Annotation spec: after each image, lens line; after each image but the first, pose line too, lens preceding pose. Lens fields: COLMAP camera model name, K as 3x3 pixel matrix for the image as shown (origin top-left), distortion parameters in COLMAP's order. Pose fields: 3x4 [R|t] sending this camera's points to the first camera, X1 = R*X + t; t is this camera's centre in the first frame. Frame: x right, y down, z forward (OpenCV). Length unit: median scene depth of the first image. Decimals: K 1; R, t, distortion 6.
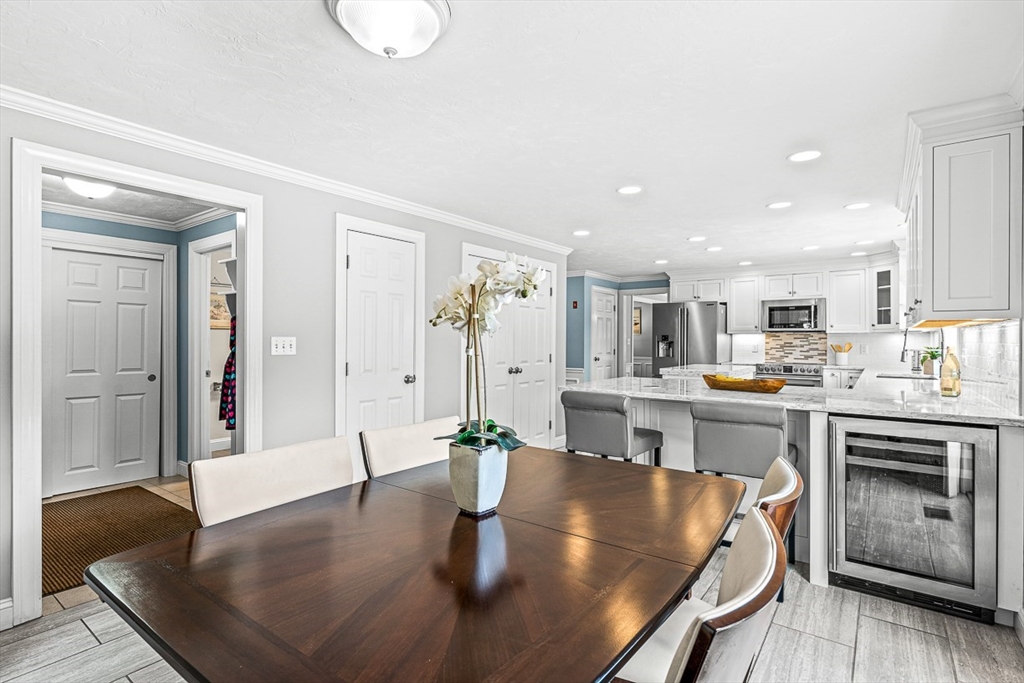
lens RADIAL K [[495.2, 0, 510.9], [0, 495.2, 338.5], [0, 0, 1]] dist [0.003996, -0.001525]
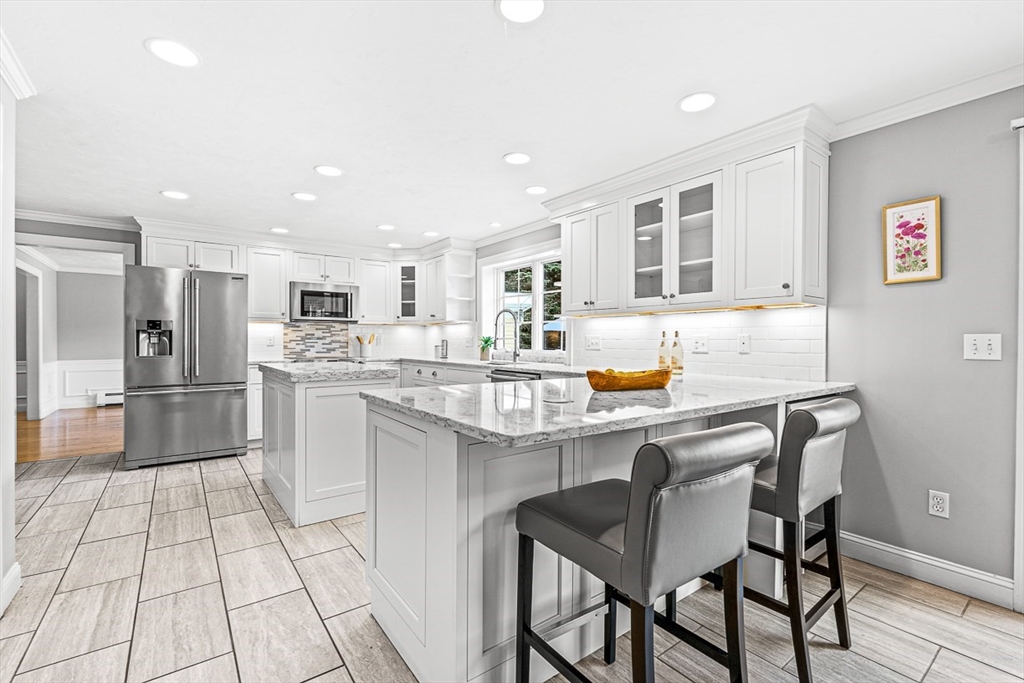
lens RADIAL K [[457.3, 0, 509.0], [0, 457.3, 341.8], [0, 0, 1]] dist [-0.001963, 0.000045]
pose [[0.290477, -0.007292, 0.956854, -0.110650], [-0.004769, 0.999948, 0.009068, 0.013931], [-0.956870, -0.007197, 0.290427, 0.468495]]
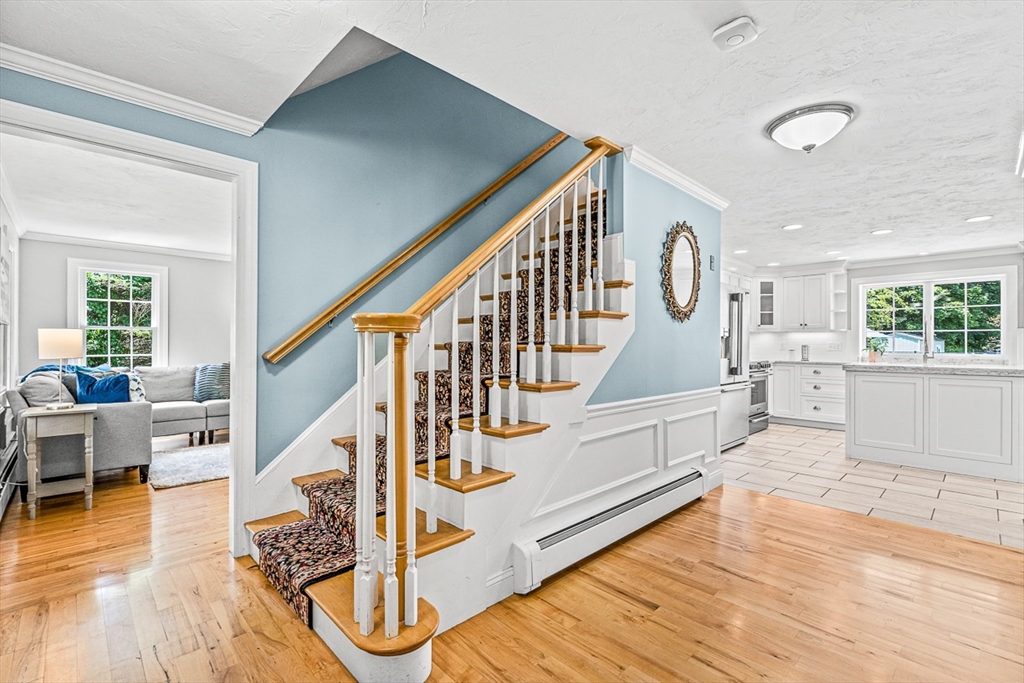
lens RADIAL K [[457.3, 0, 512.2], [0, 457.3, 342.2], [0, 0, 1]] dist [-0.001963, 0.000045]
pose [[0.152172, 0.001494, 0.988353, -0.426629], [-0.009381, 0.999956, -0.000067, 0.018573], [-0.988310, -0.009262, 0.152179, 1.333922]]
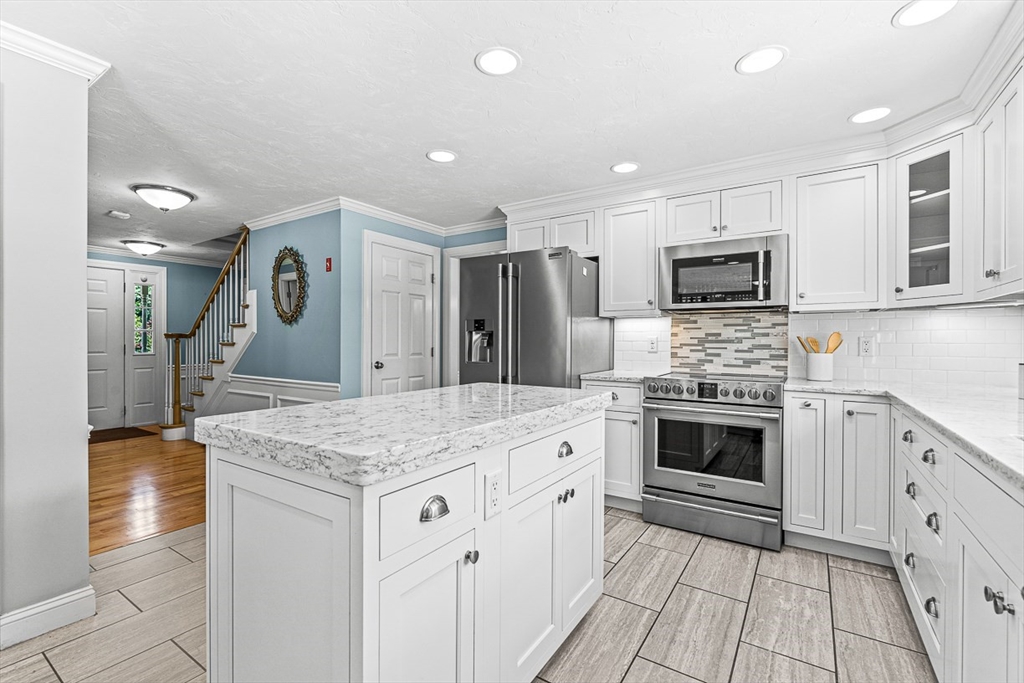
lens RADIAL K [[457.3, 0, 506.9], [0, 457.3, 341.6], [0, 0, 1]] dist [-0.001963, 0.000045]
pose [[0.998463, -0.000407, 0.055423, 0.347282], [0.000012, 0.999975, 0.007129, 0.014045], [-0.055425, -0.007118, 0.998437, 0.584958]]
